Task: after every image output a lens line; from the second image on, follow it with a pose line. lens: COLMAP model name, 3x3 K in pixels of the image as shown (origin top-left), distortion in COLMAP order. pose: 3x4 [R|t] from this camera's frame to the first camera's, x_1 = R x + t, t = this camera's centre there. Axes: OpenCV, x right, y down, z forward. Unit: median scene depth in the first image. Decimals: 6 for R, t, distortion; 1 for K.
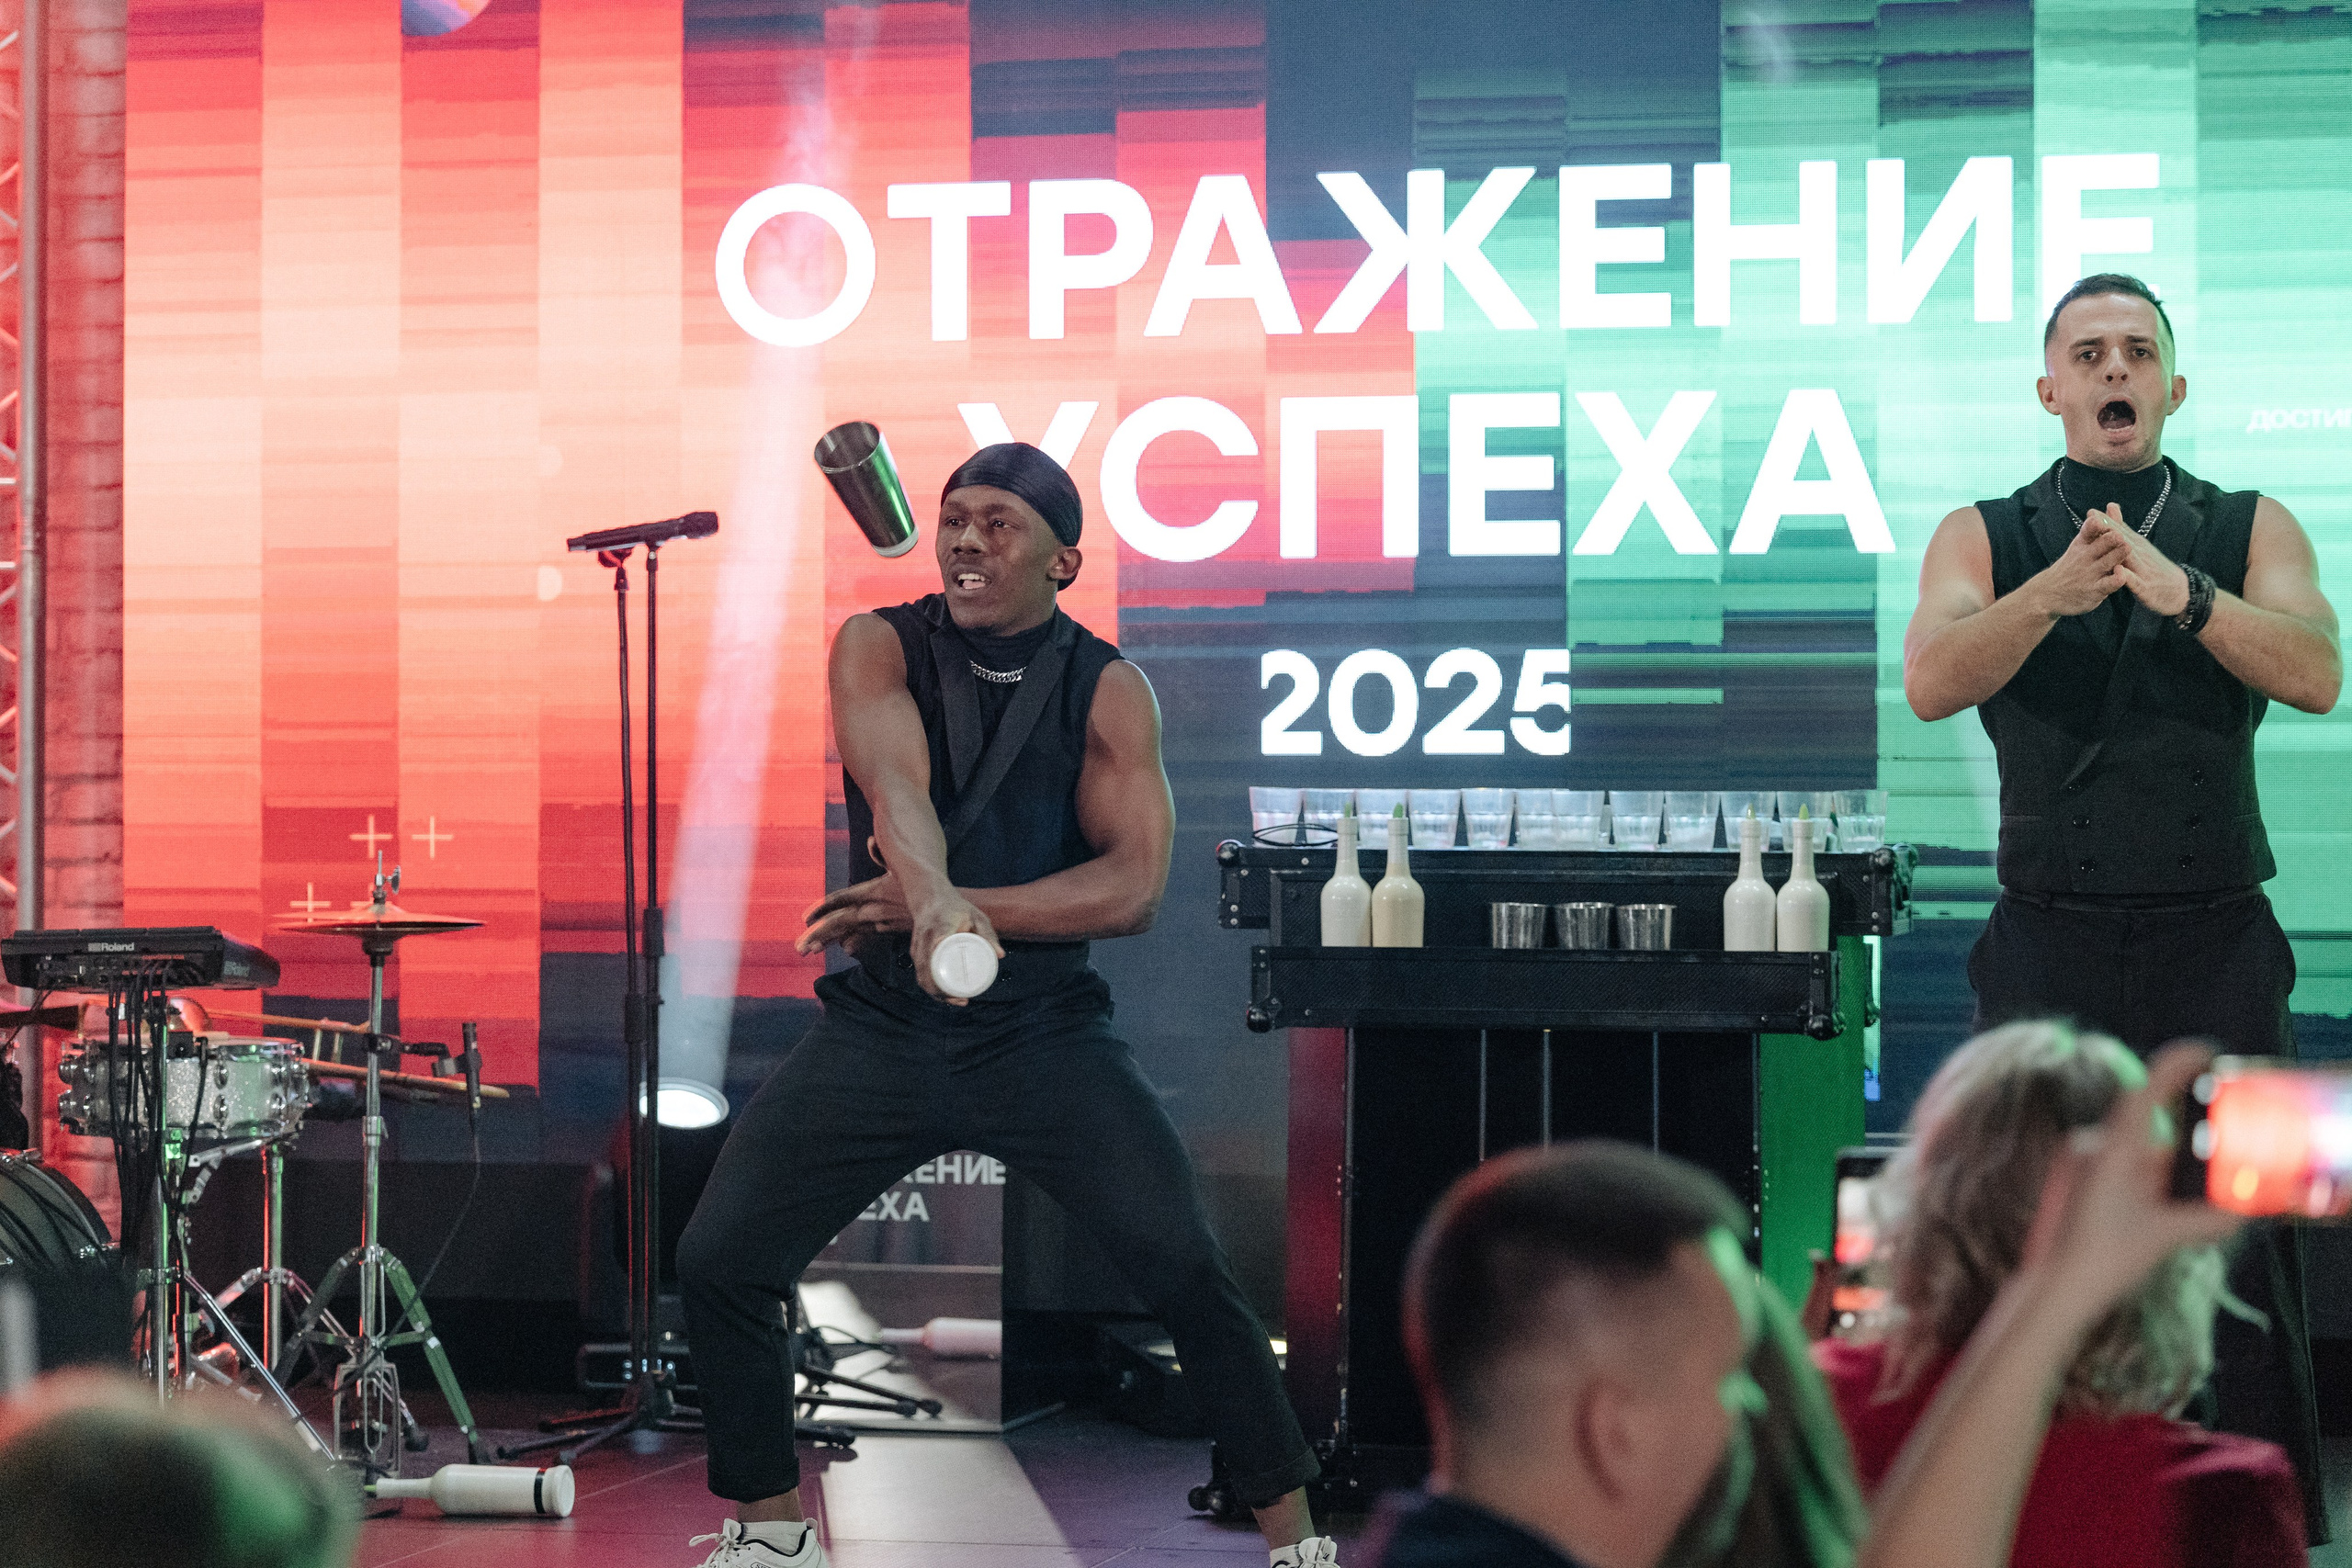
lens RADIAL K [[6072.0, 0, 1176.0], [0, 6072.0, 784.0], [0, 0, 1]] dist [-0.026760, -0.414879]
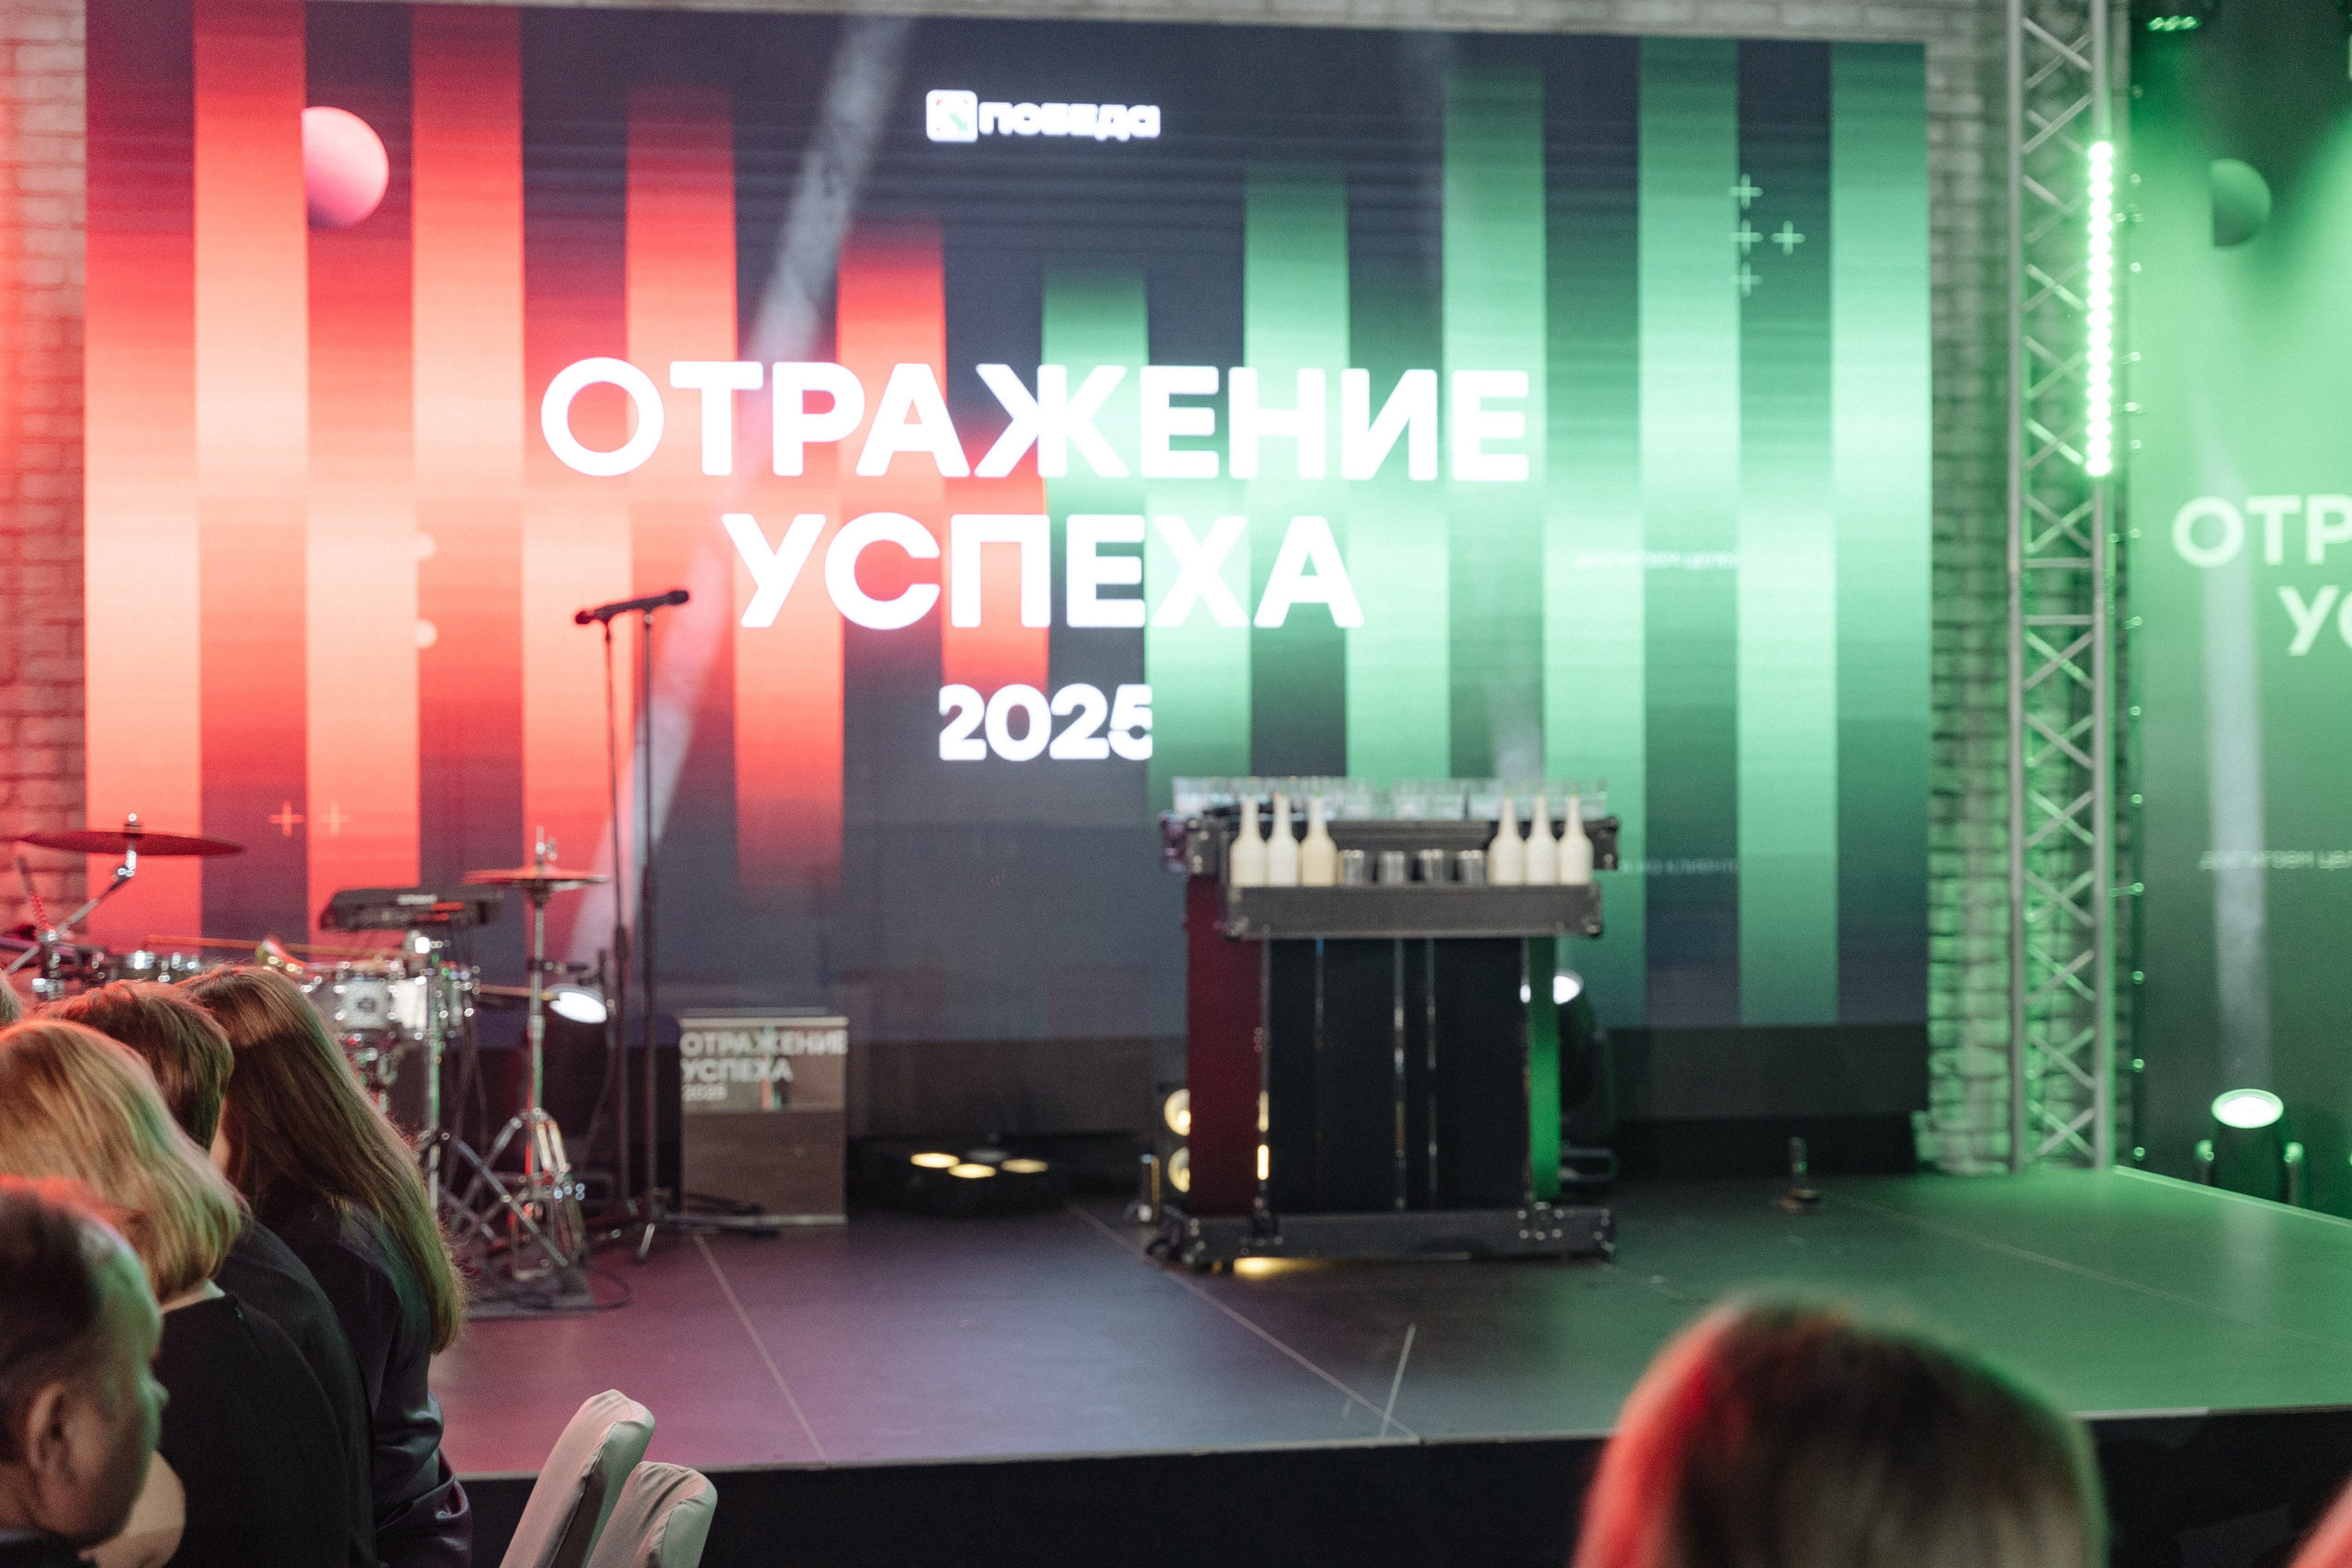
lens RADIAL K [[4004.4, 0, 1176.0], [0, 4004.4, 784.0], [0, 0, 1]] dist [-0.001212, -0.089966]
pose [[0.913882, -0.006156, 0.405932, -0.333323], [0.005102, 0.999980, 0.003680, -0.001653], [-0.405947, -0.001292, 0.913896, 0.084493]]
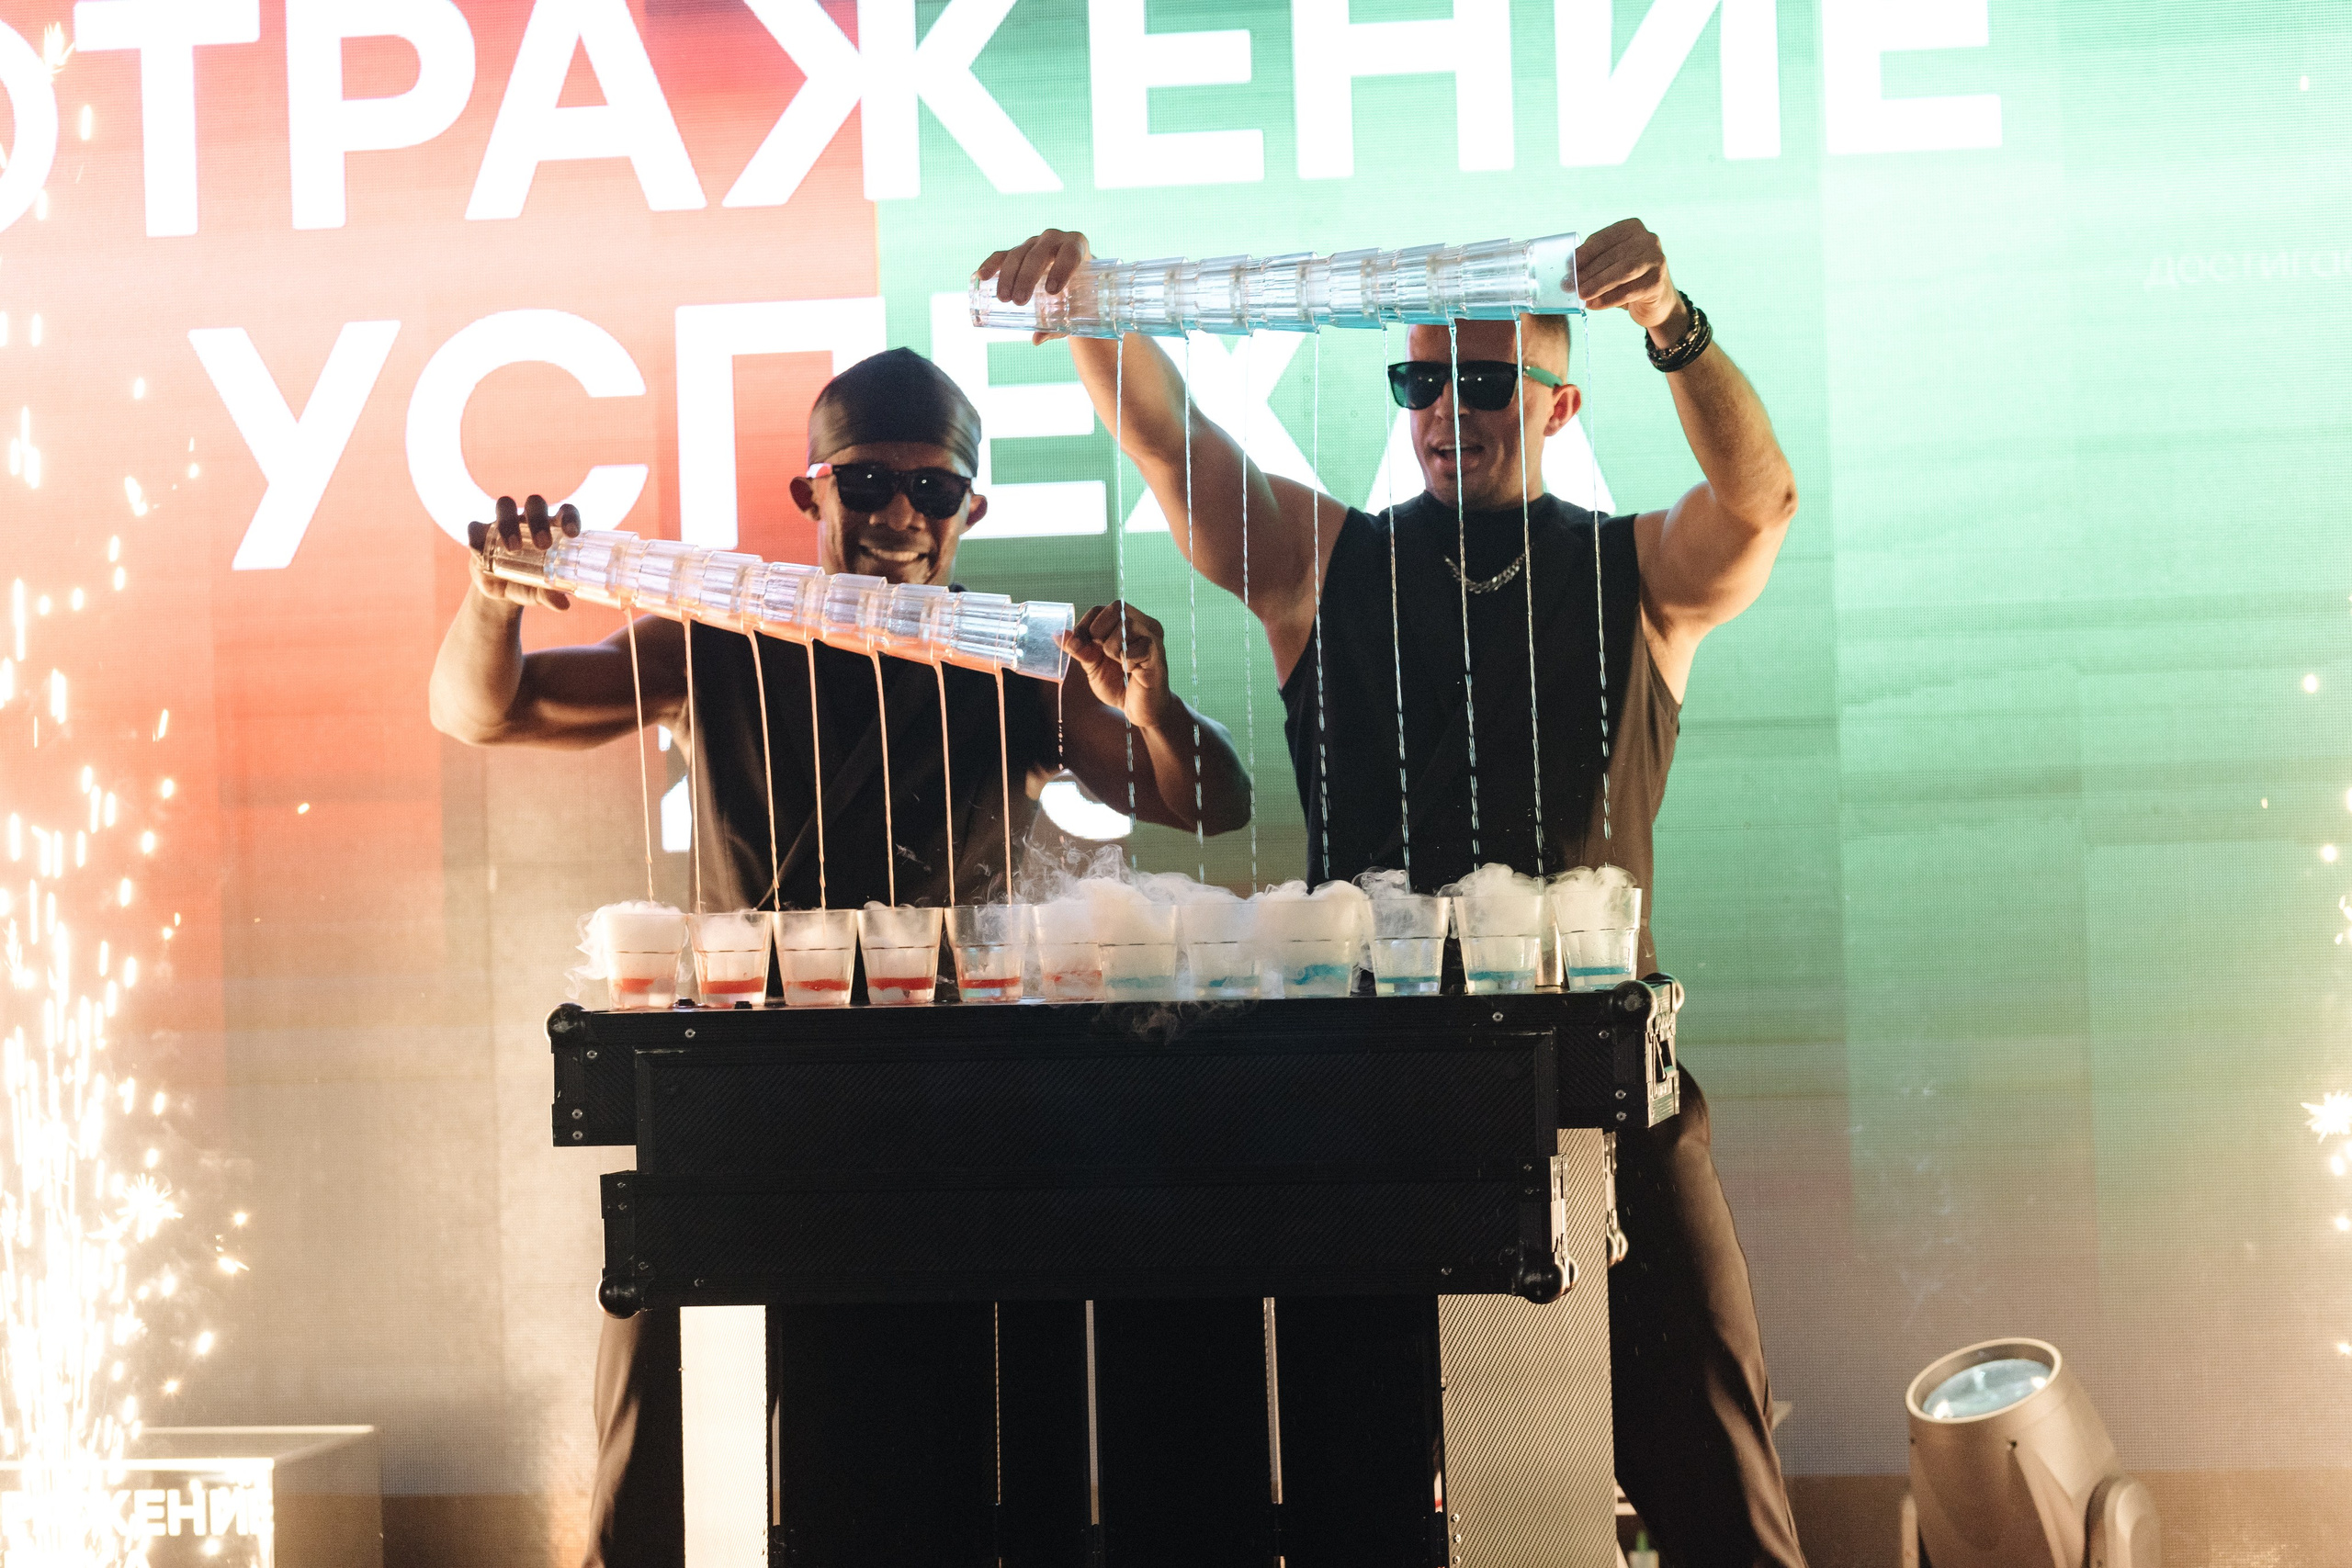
lens RADIAL K [[6962.5, 0, 1176.0], [0, 6962.5, 784.0], [0, 0, 1]] dist [-0.050448, 0.192884]
pose [[0.997385, -0.030378, 0.065570, 0.020499], [0.030845, 0.999505, -0.006124, -0.005828], [-0.065352, 0.008131, 0.997829, 0.247887]]
